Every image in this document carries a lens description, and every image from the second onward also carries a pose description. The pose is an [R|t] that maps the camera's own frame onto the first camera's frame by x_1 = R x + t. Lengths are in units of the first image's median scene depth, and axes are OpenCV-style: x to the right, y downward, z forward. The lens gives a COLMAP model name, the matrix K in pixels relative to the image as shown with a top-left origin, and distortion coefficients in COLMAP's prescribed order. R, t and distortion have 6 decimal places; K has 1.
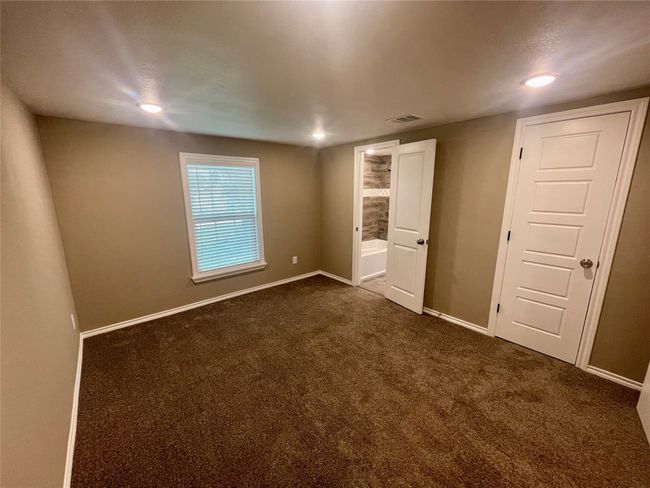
lens RADIAL K [[259.8, 0, 327.8], [0, 259.8, 240.0], [0, 0, 1]] dist [0.000057, 0.000432]
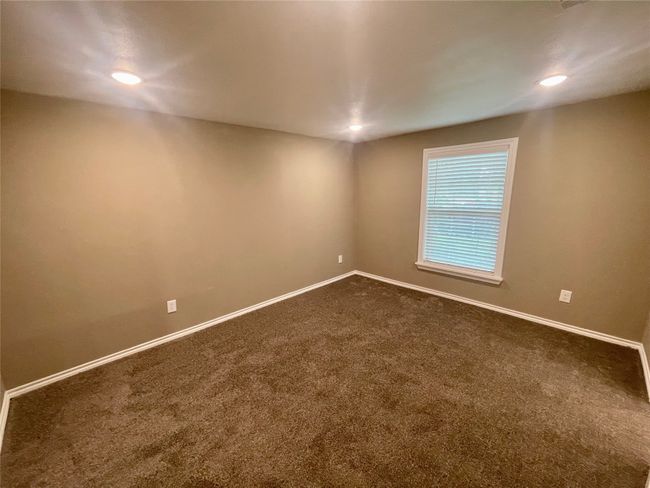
lens RADIAL K [[259.8, 0, 324.2], [0, 259.8, 243.3], [0, 0, 1]] dist [0.000057, 0.000432]
pose [[0.071830, 0.209888, -0.975083, 0.486227], [-0.167187, 0.966311, 0.195684, -0.080772], [0.983305, 0.148965, 0.104501, 0.450660]]
